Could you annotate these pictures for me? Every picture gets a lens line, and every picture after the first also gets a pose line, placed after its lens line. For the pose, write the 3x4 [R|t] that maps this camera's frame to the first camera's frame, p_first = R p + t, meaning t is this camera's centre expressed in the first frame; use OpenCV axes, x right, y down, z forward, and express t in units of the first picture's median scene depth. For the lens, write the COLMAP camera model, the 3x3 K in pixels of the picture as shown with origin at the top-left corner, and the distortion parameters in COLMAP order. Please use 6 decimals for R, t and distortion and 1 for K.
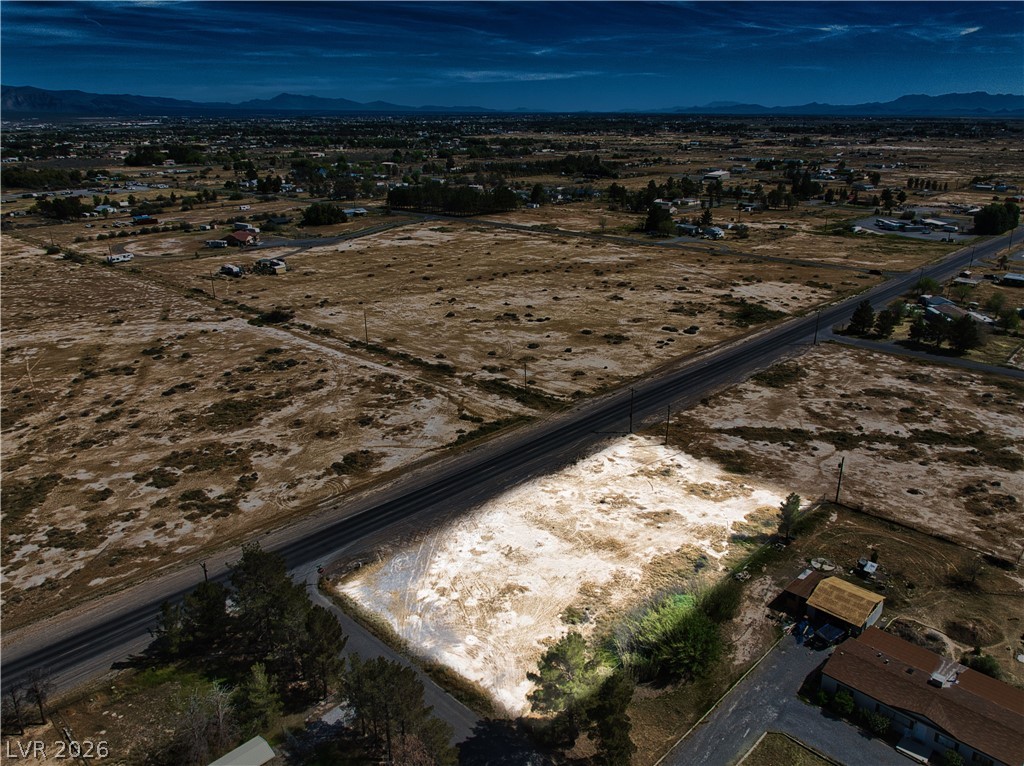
lens RADIAL K [[741.0, 0, 512.0], [0, 741.0, 383.0], [0, 0, 1]] dist [-0.045621, -0.008656]
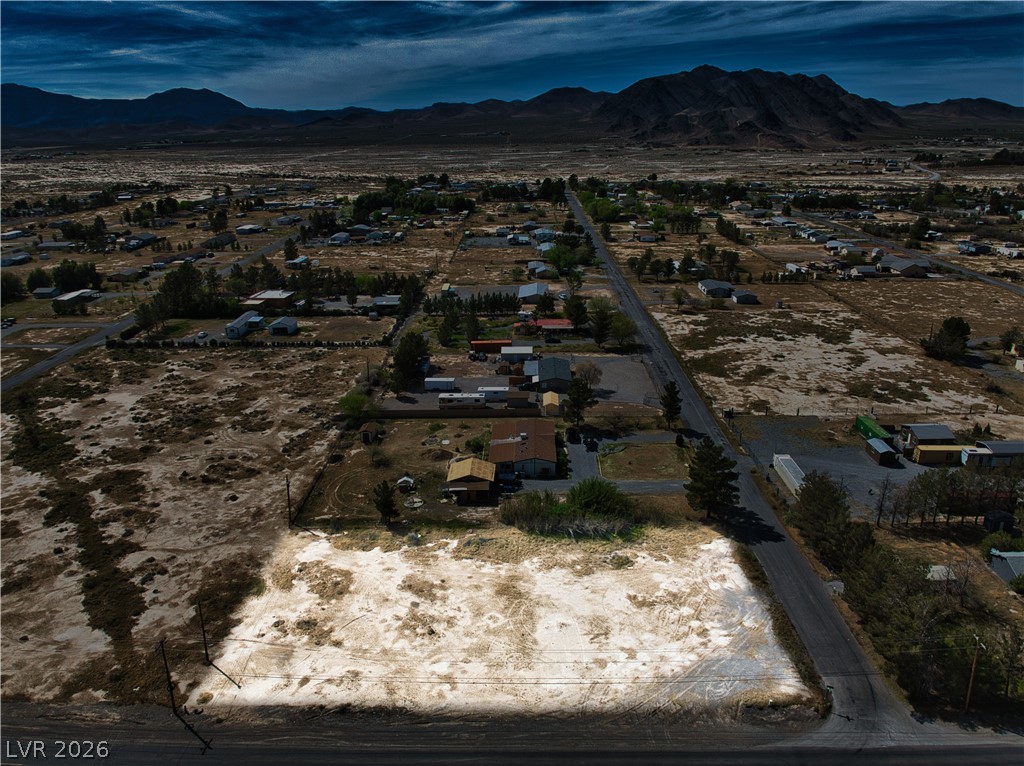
lens RADIAL K [[733.9, 0, 514.7], [0, 733.9, 400.5], [0, 0, 1]] dist [-0.040194, -0.006988]
pose [[-0.697517, -0.230233, 0.678574, -0.327466], [0.260778, 0.800481, 0.539653, -0.344890], [-0.667431, 0.553375, -0.498309, 0.981367]]
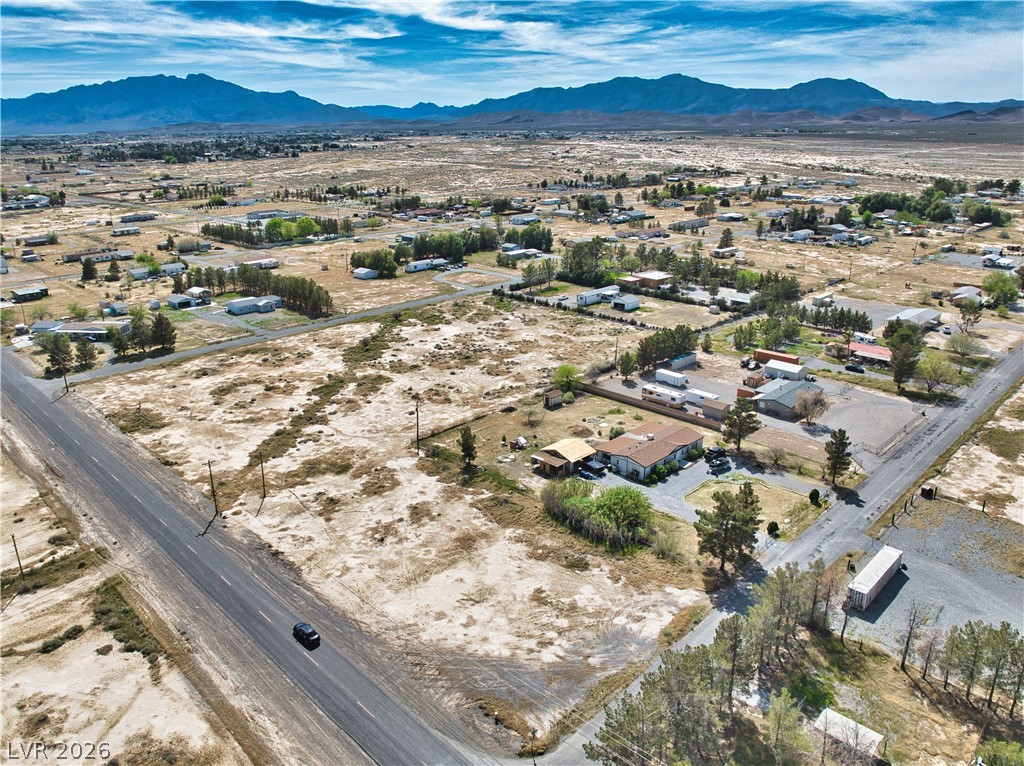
lens RADIAL K [[733.9, 0, 514.7], [0, 733.9, 400.5], [0, 0, 1]] dist [-0.040194, -0.006988]
pose [[-0.007090, -0.341210, 0.939960, -0.566694], [0.343354, 0.882005, 0.322762, -0.193385], [-0.939179, 0.325028, 0.110902, 0.564696]]
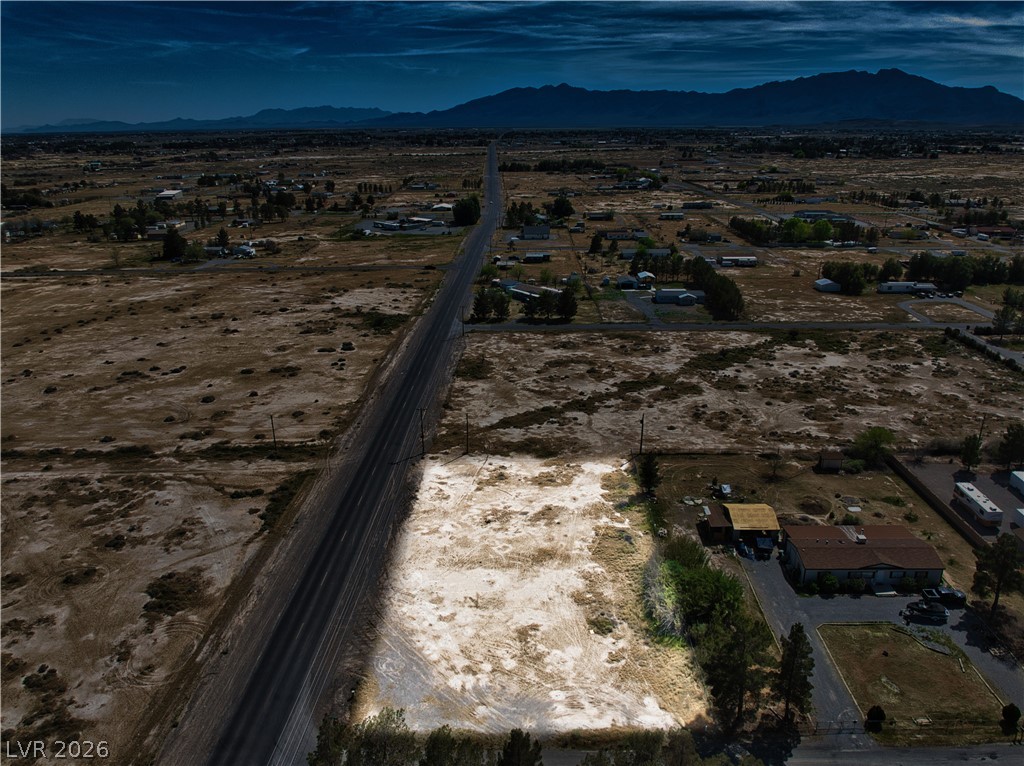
lens RADIAL K [[733.9, 0, 514.7], [0, 733.9, 400.5], [0, 0, 1]] dist [-0.040194, -0.006988]
pose [[0.722134, -0.238132, 0.649473, -0.362878], [0.234617, 0.967543, 0.093889, -0.062196], [-0.650752, 0.084577, 0.754566, 0.196893]]
